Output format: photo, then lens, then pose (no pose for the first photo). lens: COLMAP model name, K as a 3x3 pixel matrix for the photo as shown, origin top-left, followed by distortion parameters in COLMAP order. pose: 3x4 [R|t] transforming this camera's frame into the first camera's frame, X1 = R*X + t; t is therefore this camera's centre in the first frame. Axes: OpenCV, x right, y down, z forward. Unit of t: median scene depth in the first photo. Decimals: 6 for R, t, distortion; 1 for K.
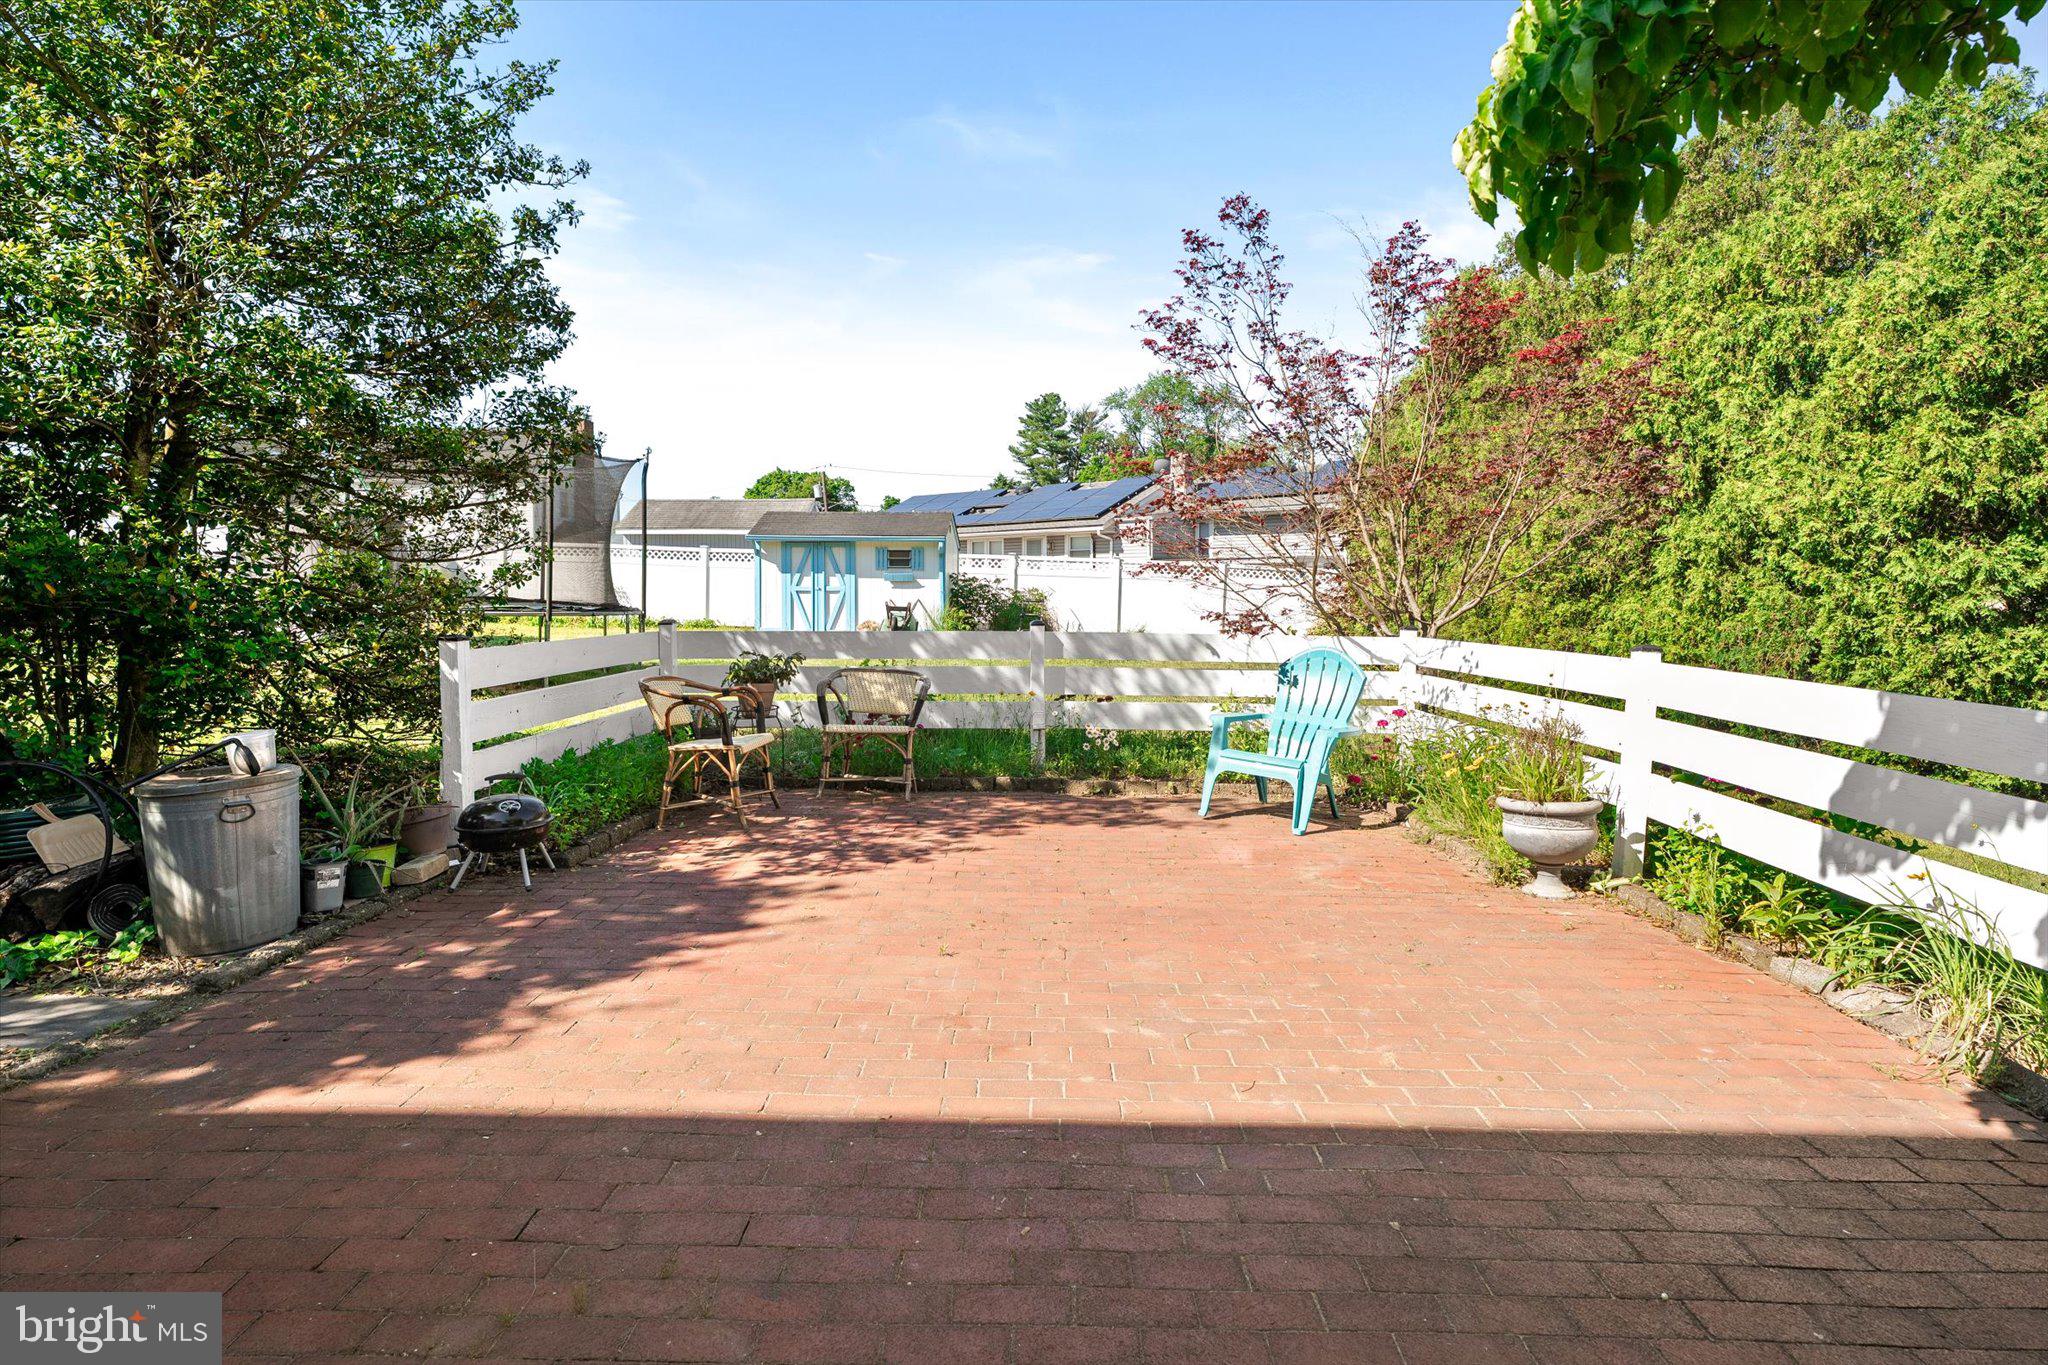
lens RADIAL K [[988.2, 0, 1026.5], [0, 988.2, 696.0], [0, 0, 1]] dist [-0.003172, 0.000995]
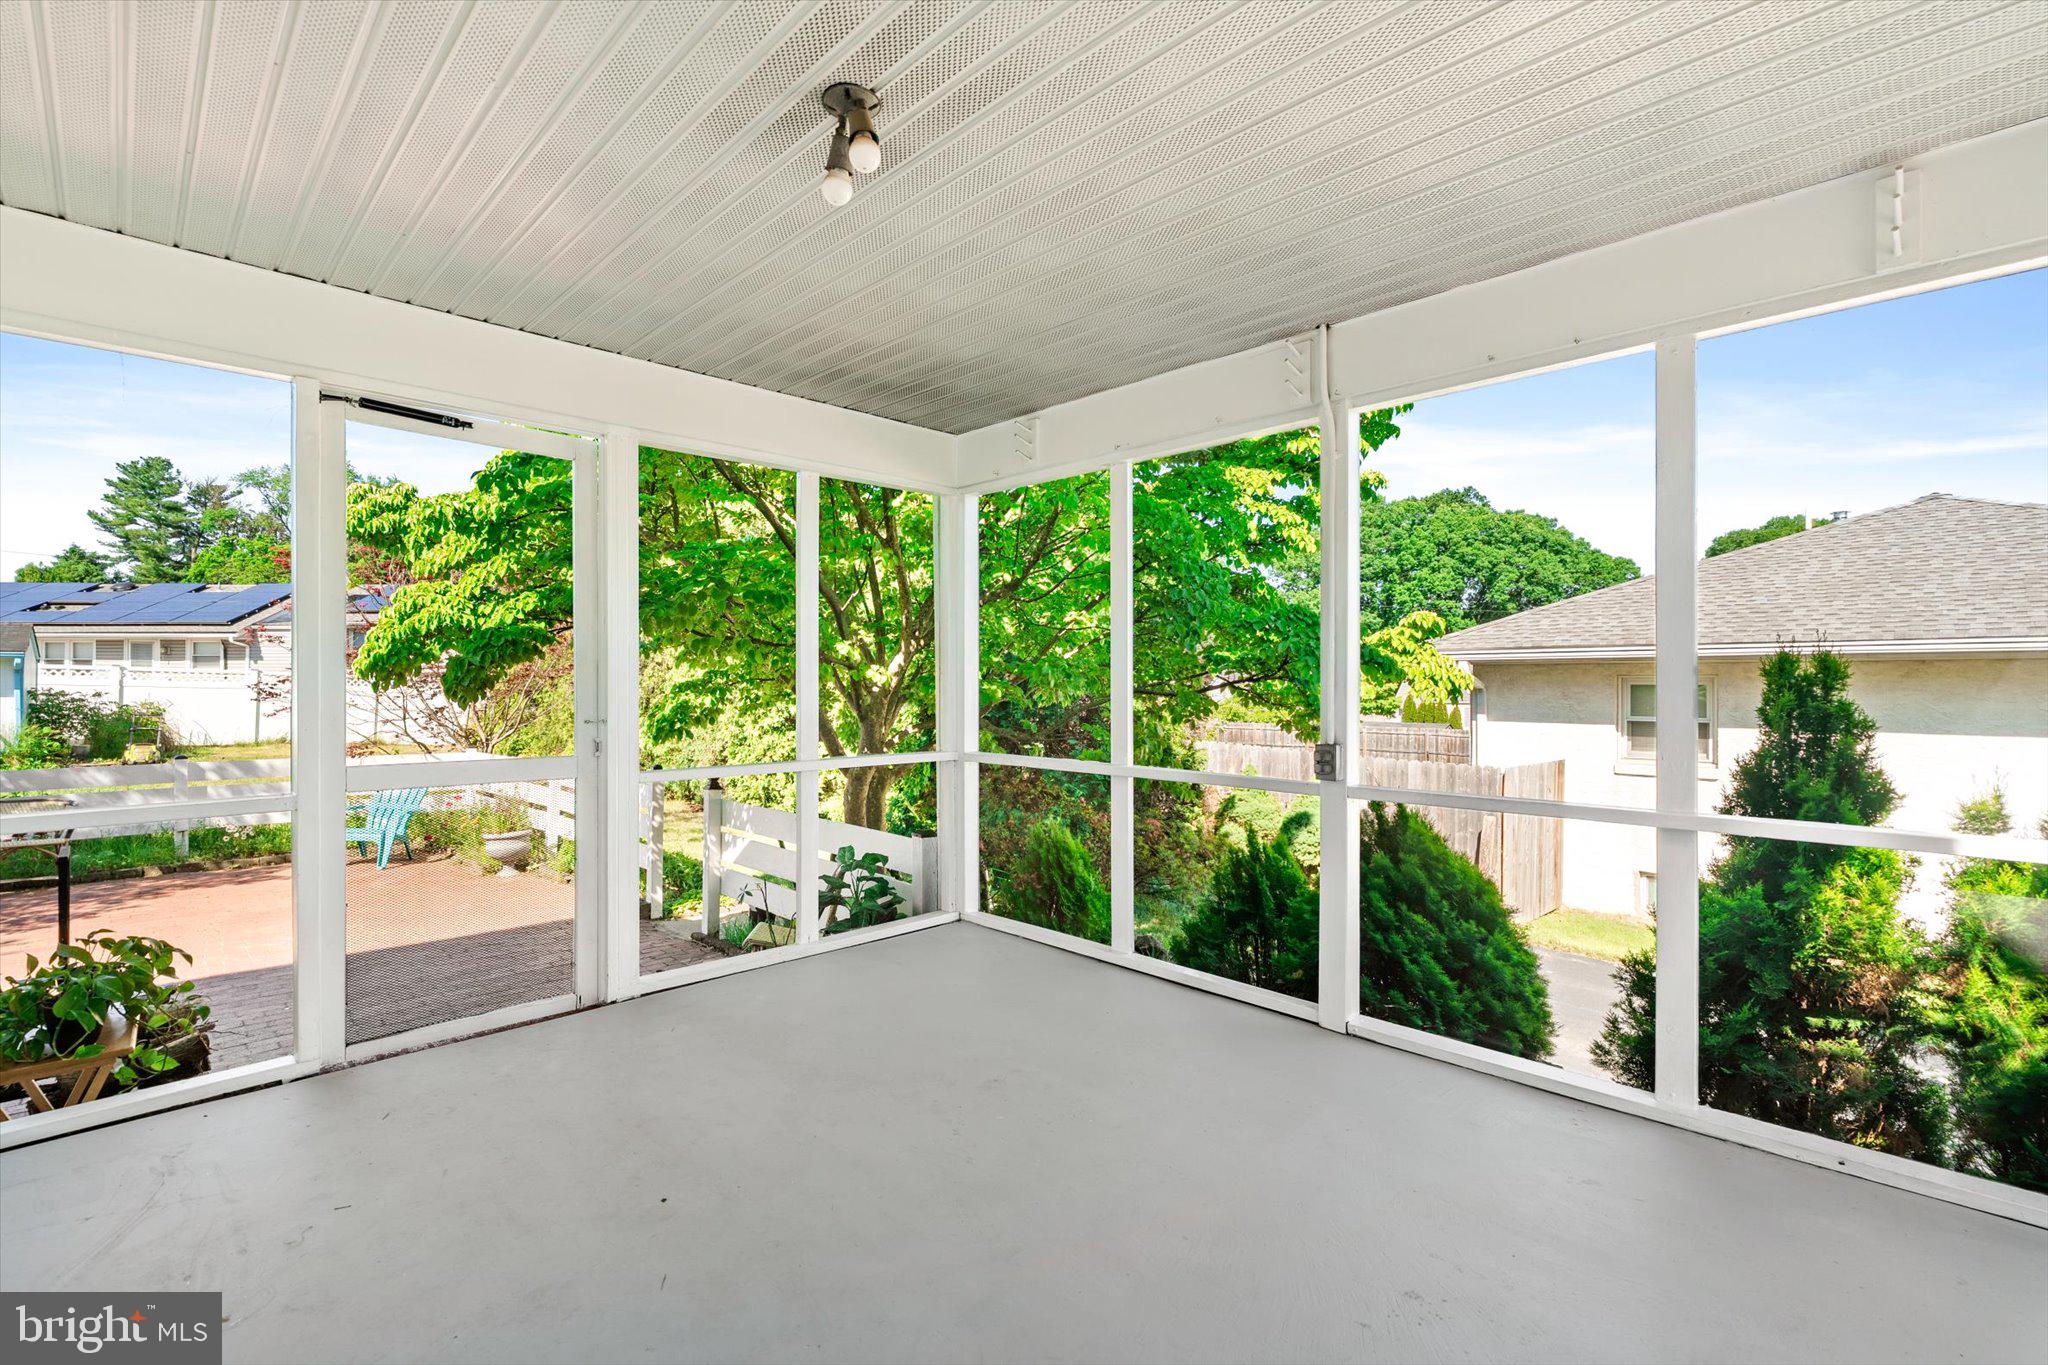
lens RADIAL K [[913.9, 0, 1013.5], [0, 913.9, 678.6], [0, 0, 1]] dist [-0.009963, -0.000042]
pose [[0.707456, 0.000111, 0.706757, -0.020492], [0.074775, 0.994376, -0.075006, 0.000770], [-0.702790, 0.105911, 0.703469, -0.253931]]
